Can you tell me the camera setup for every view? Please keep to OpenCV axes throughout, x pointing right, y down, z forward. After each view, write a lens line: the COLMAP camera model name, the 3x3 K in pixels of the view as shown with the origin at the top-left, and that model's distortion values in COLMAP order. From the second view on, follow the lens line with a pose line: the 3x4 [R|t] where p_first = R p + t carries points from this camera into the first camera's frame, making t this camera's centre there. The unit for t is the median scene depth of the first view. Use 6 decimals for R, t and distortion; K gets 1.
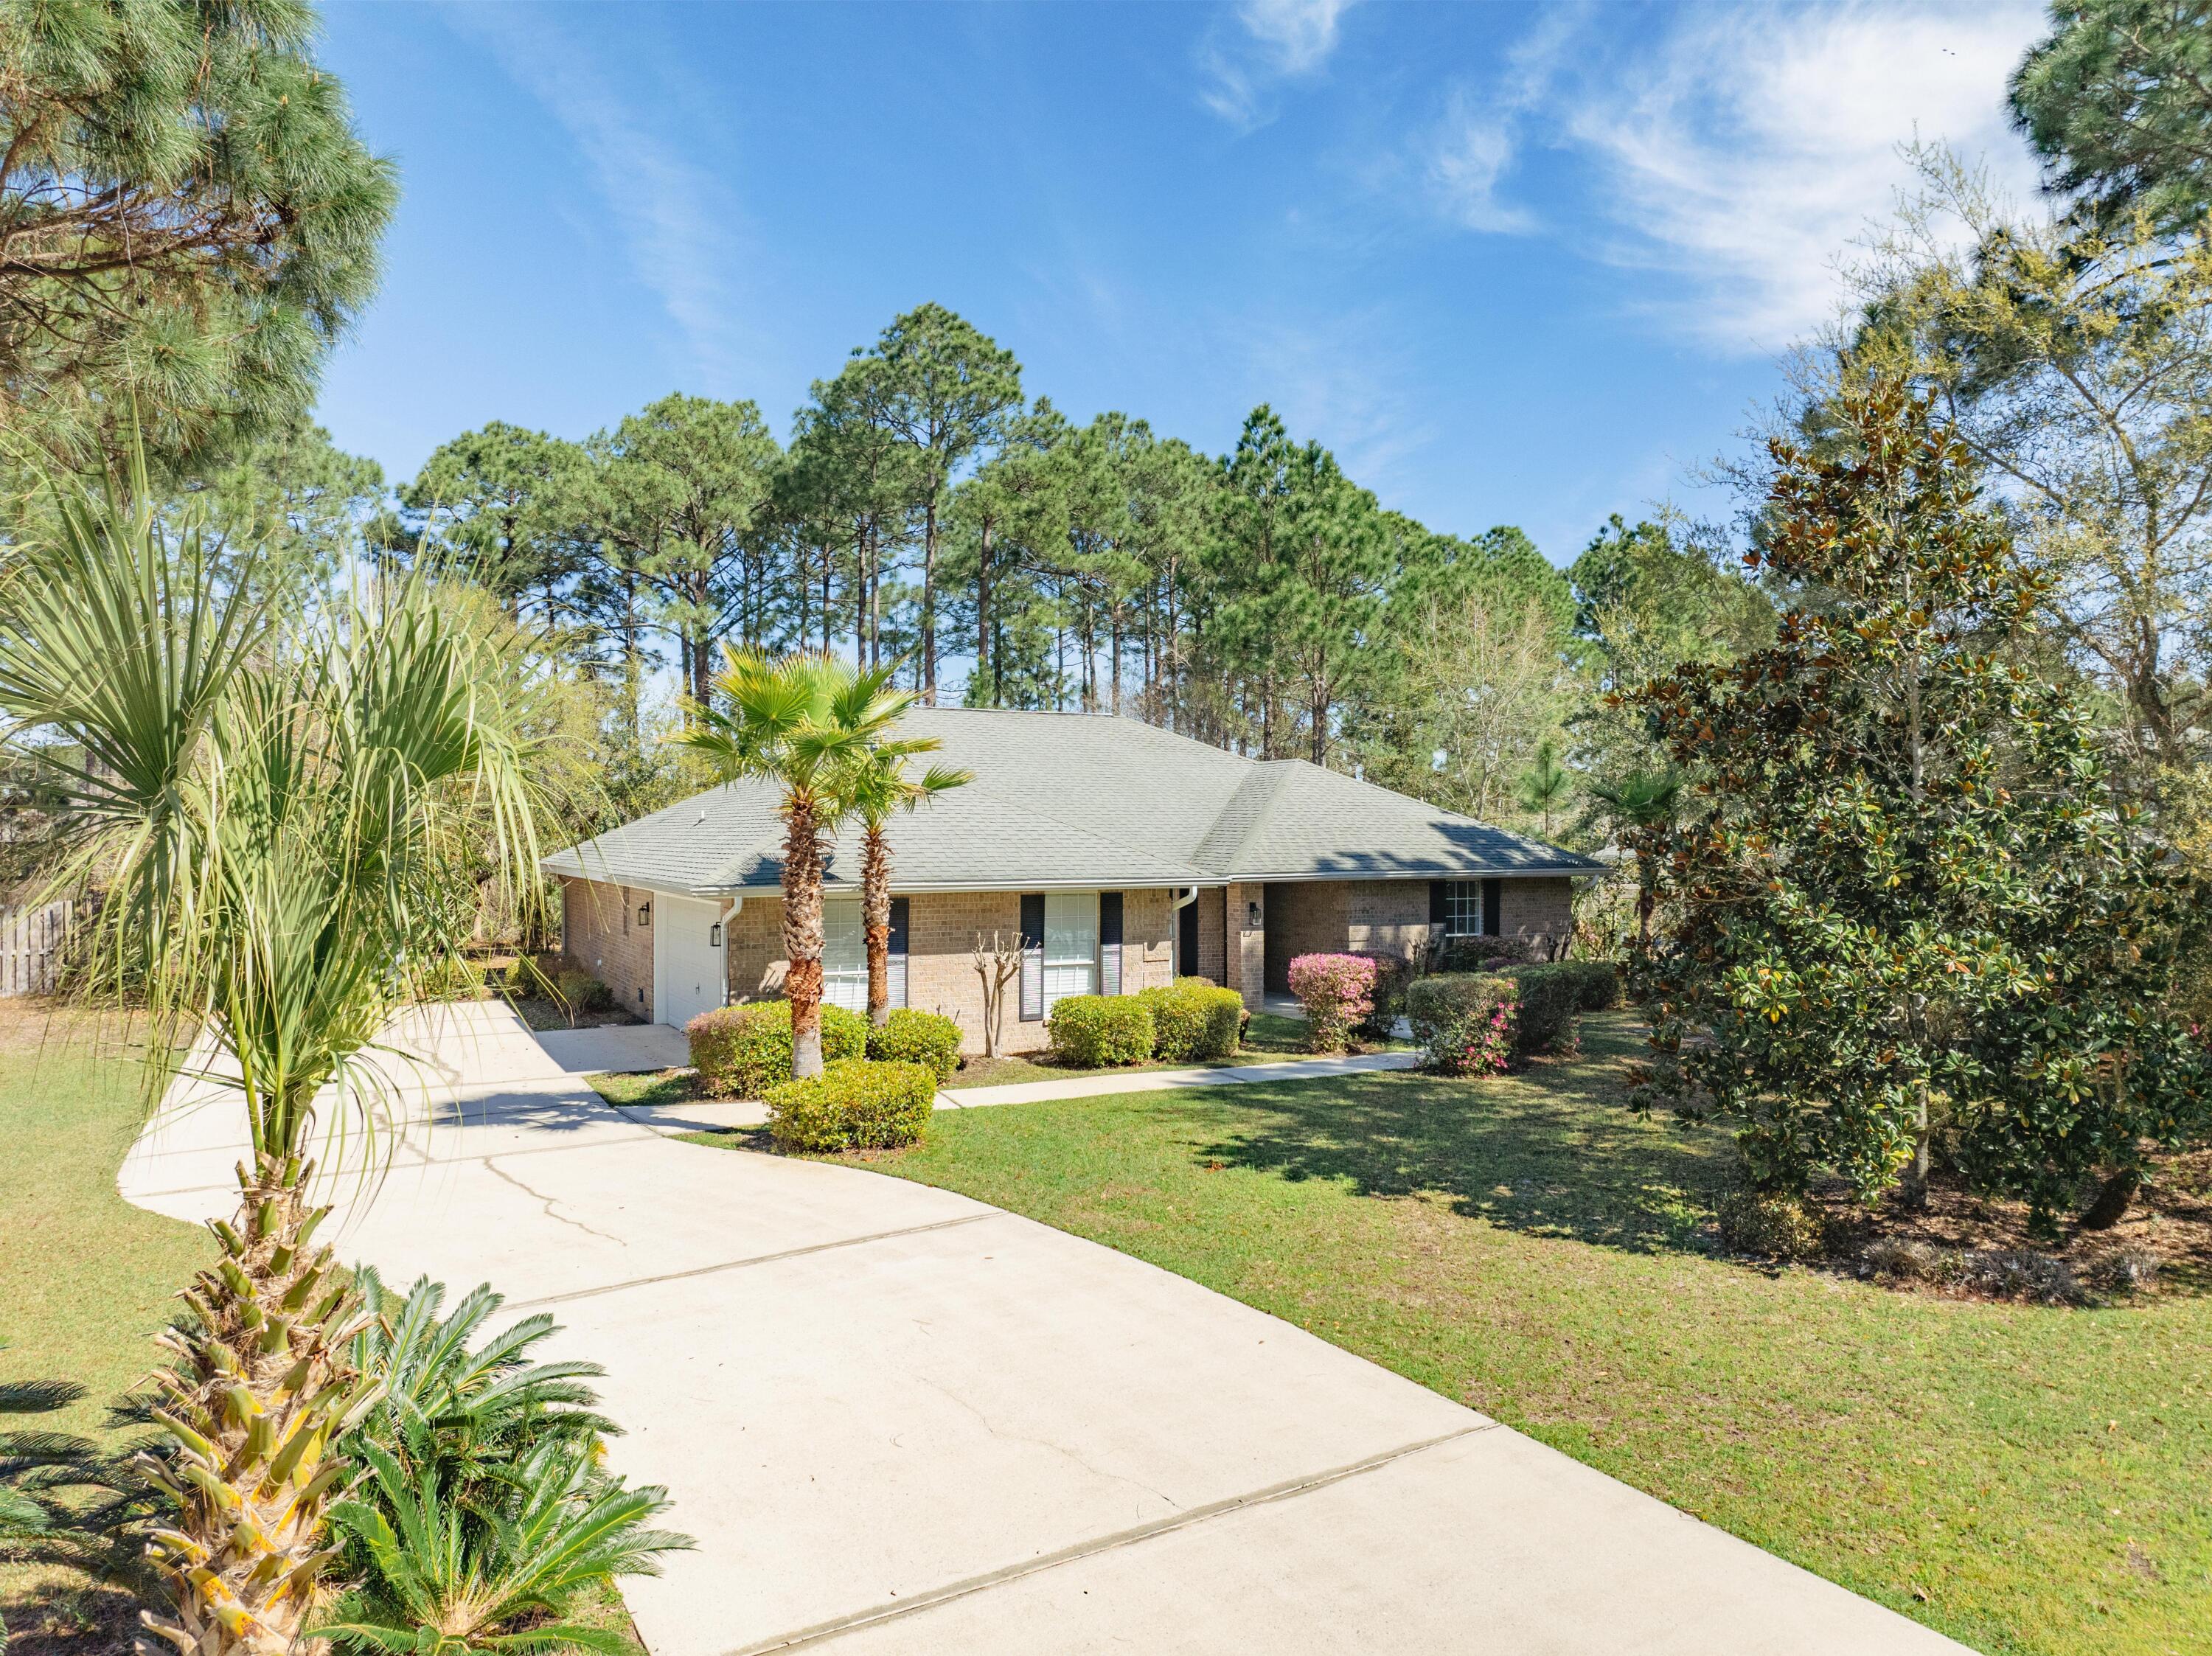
lens RADIAL K [[1561.3, 0, 1118.9], [0, 1561.3, 838.1], [0, 0, 1]] dist [0.001971, -0.000744]
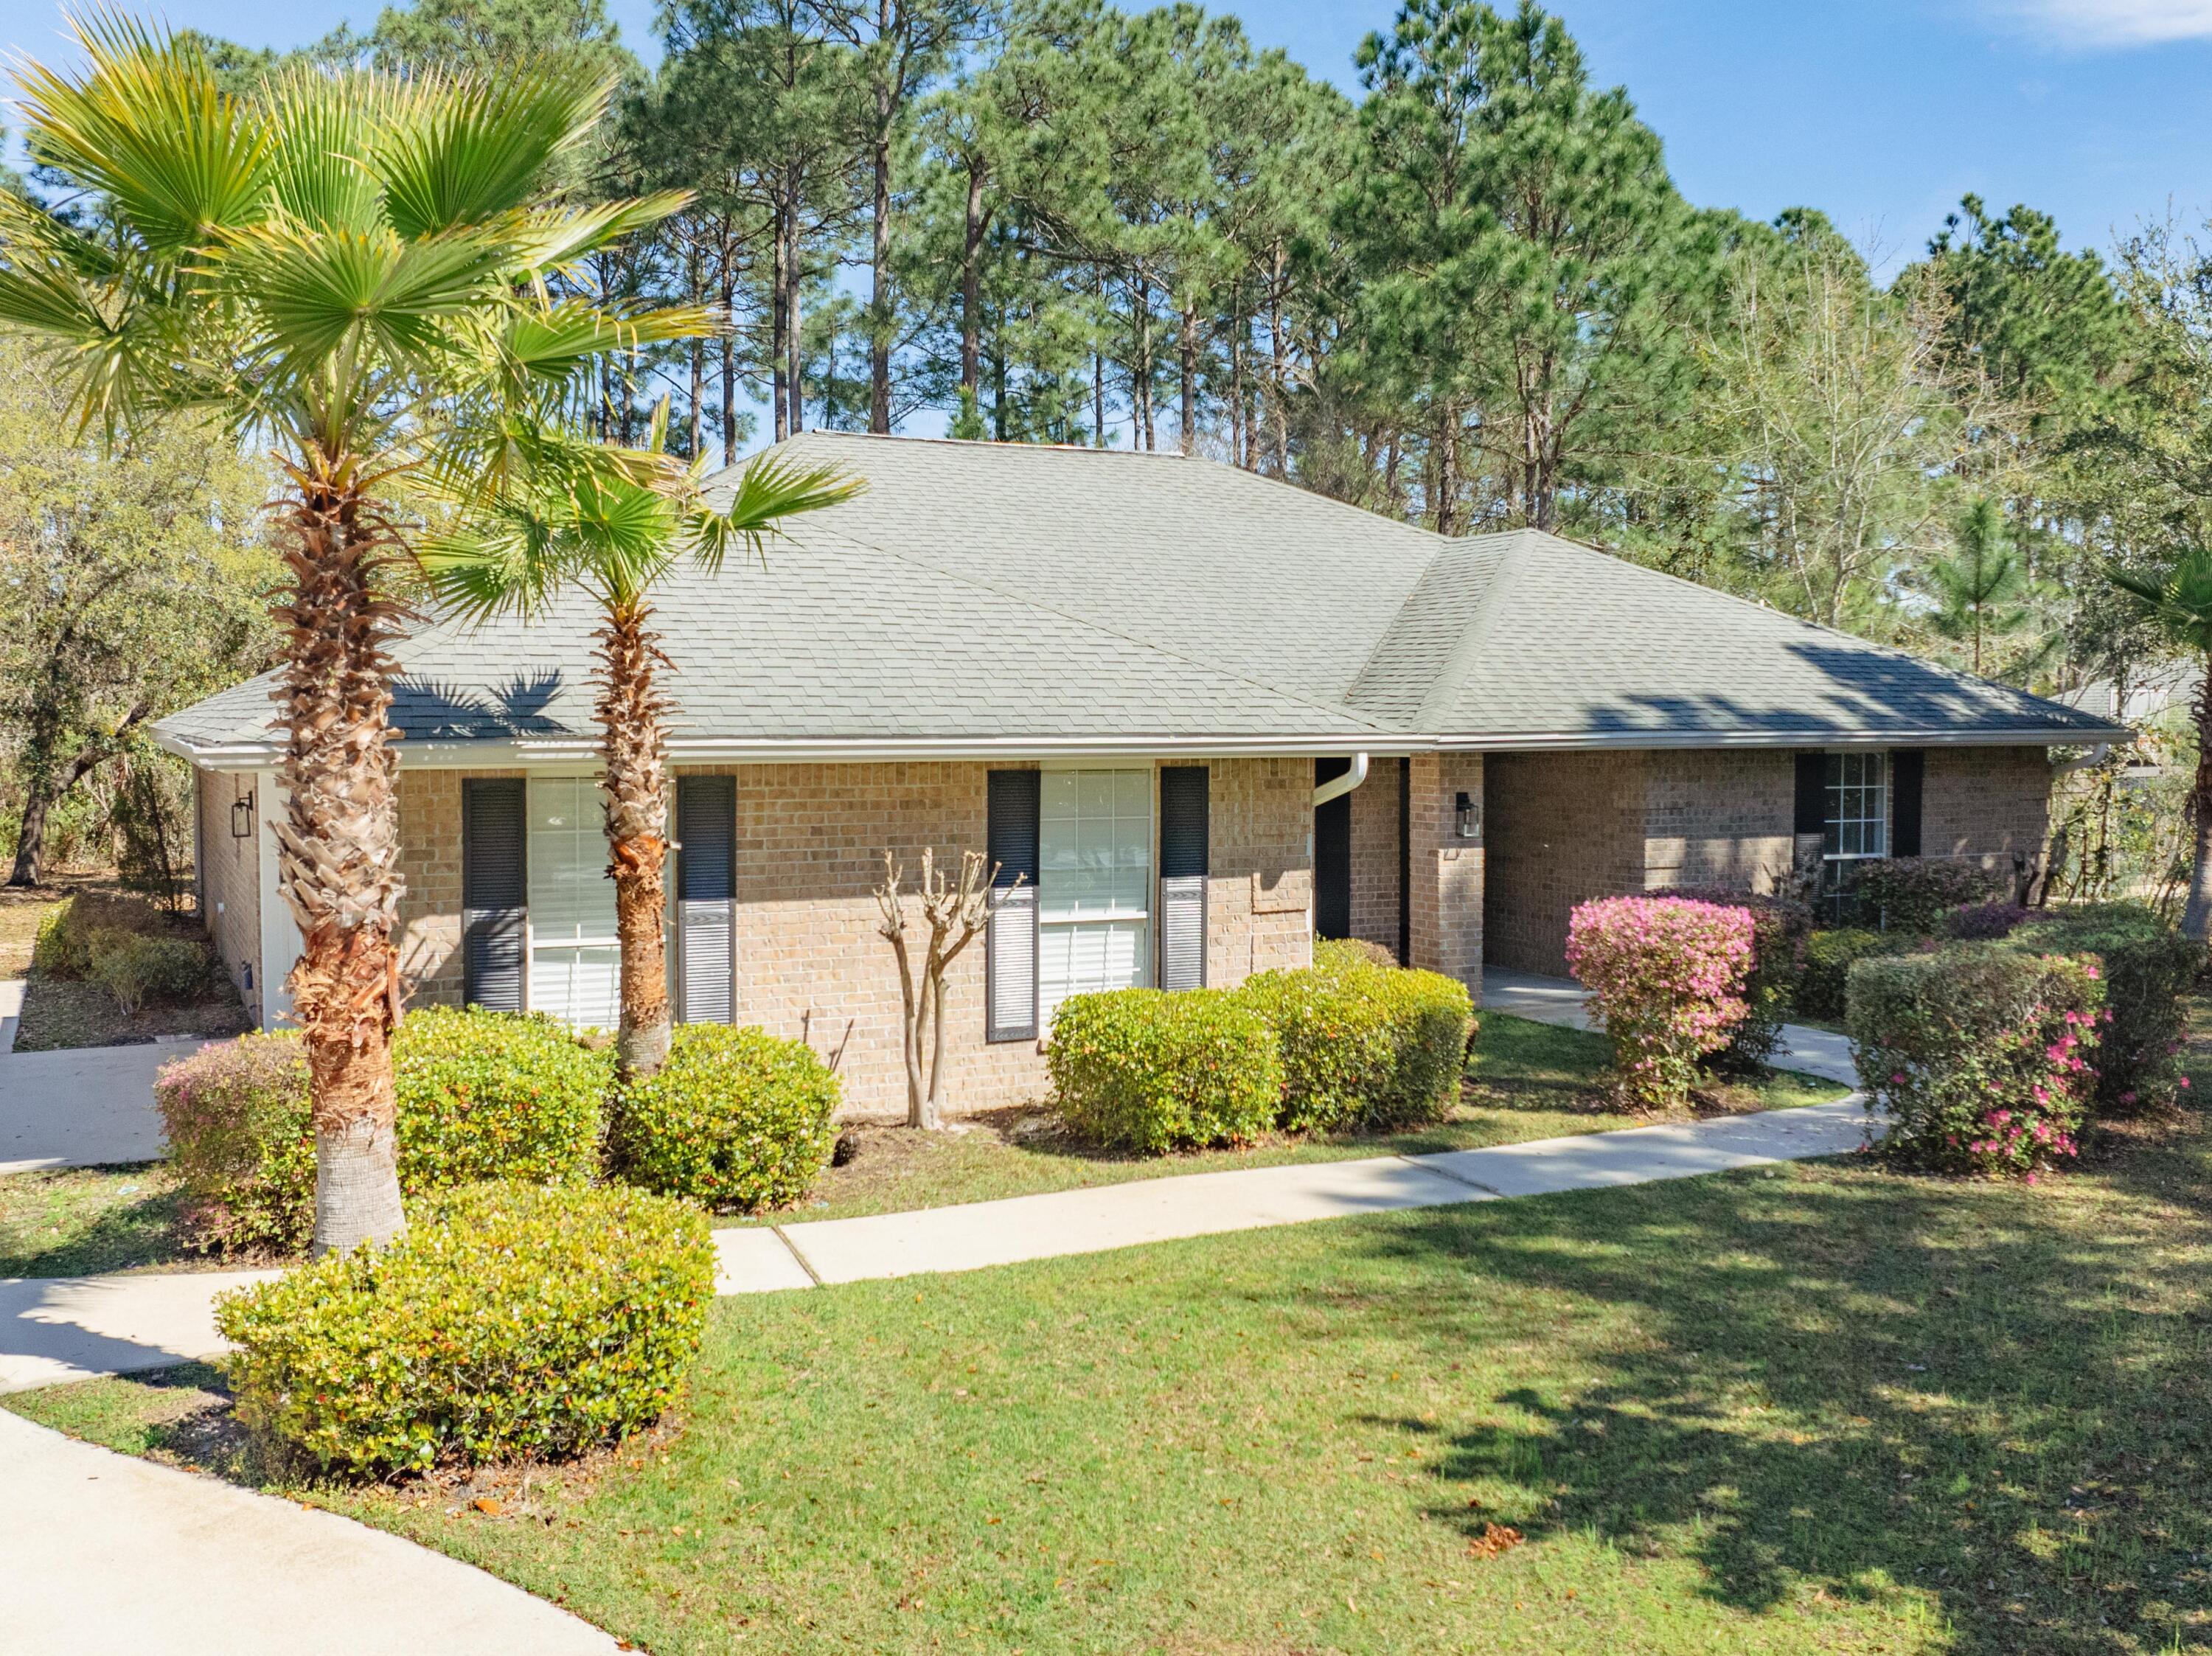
lens RADIAL K [[1561.3, 0, 1118.9], [0, 1561.3, 838.1], [0, 0, 1]] dist [0.001971, -0.000744]
pose [[0.999178, -0.000221, -0.040528, -0.005426], [0.002343, 0.998627, 0.052335, 0.031937], [0.040461, -0.052387, 0.997807, 0.533369]]
